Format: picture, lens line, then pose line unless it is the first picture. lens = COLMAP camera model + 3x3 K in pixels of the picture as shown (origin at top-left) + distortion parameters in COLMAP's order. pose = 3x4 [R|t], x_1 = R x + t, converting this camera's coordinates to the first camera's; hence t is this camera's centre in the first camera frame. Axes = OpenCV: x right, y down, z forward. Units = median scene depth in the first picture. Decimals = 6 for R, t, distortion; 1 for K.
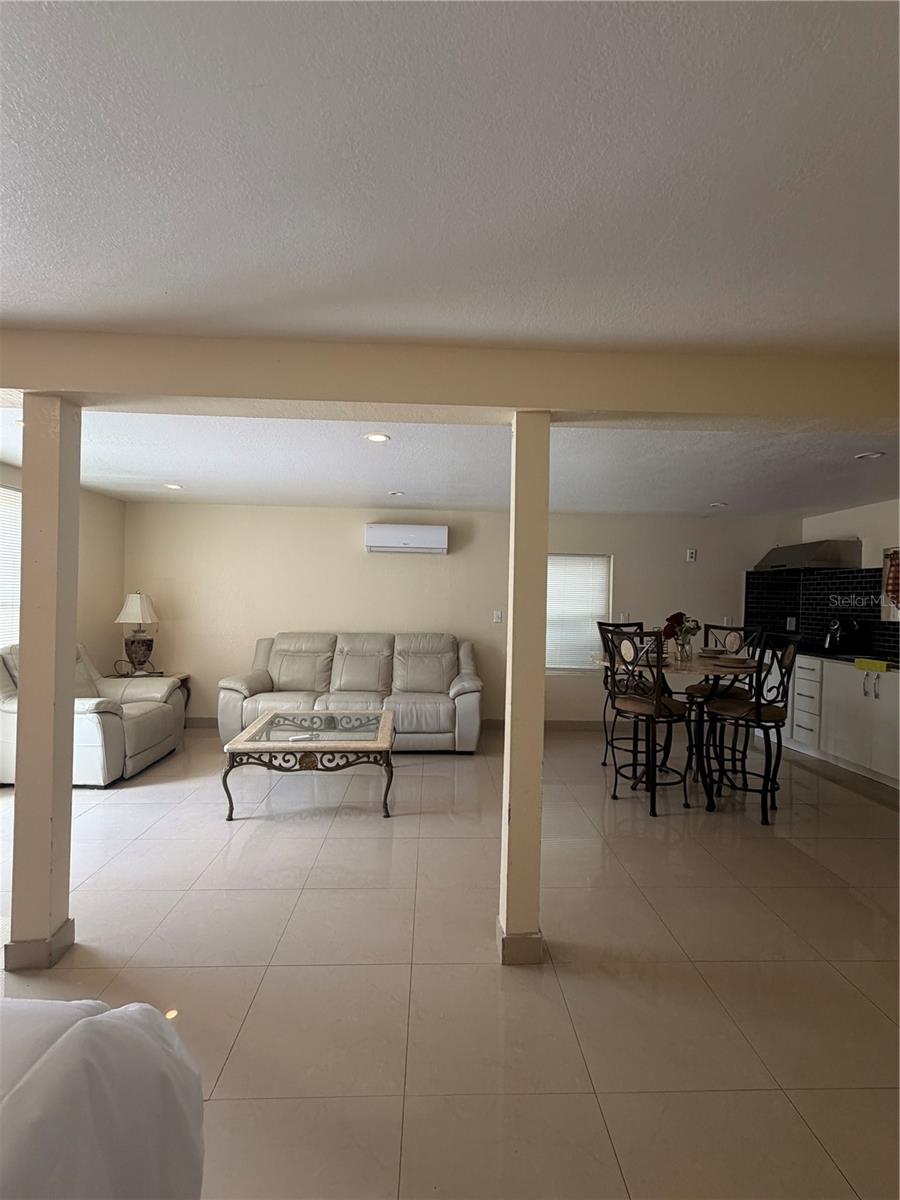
lens RADIAL K [[533.0, 0, 452.2], [0, 533.0, 602.0], [0, 0, 1]] dist [-0.000301, 0.000348]
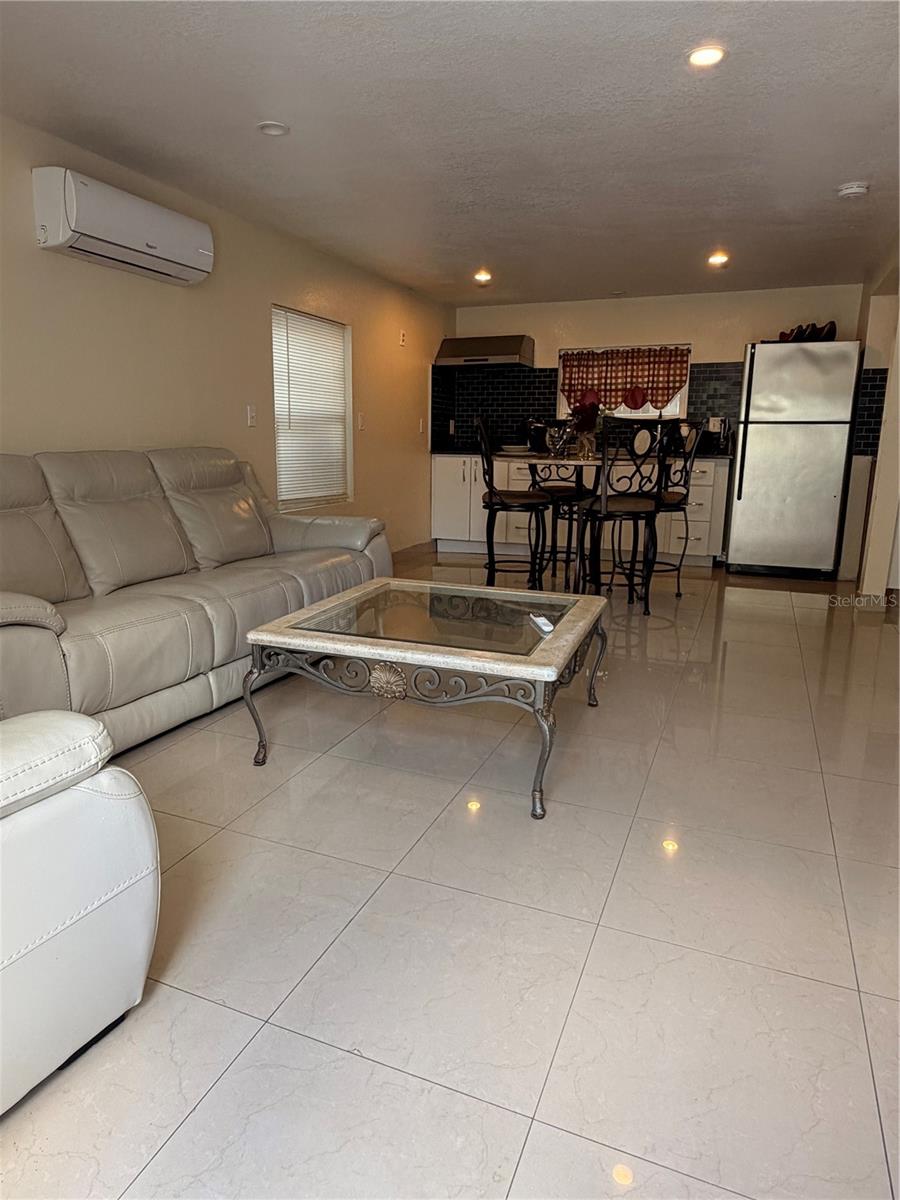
lens RADIAL K [[739.9, 0, 450.6], [0, 739.9, 597.6], [0, 0, 1]] dist [-0.004253, 0.002242]
pose [[0.412008, -0.207111, 0.887330, -0.797605], [0.004404, 0.974266, 0.225357, 0.056636], [-0.911170, -0.088941, 0.402318, 0.661869]]
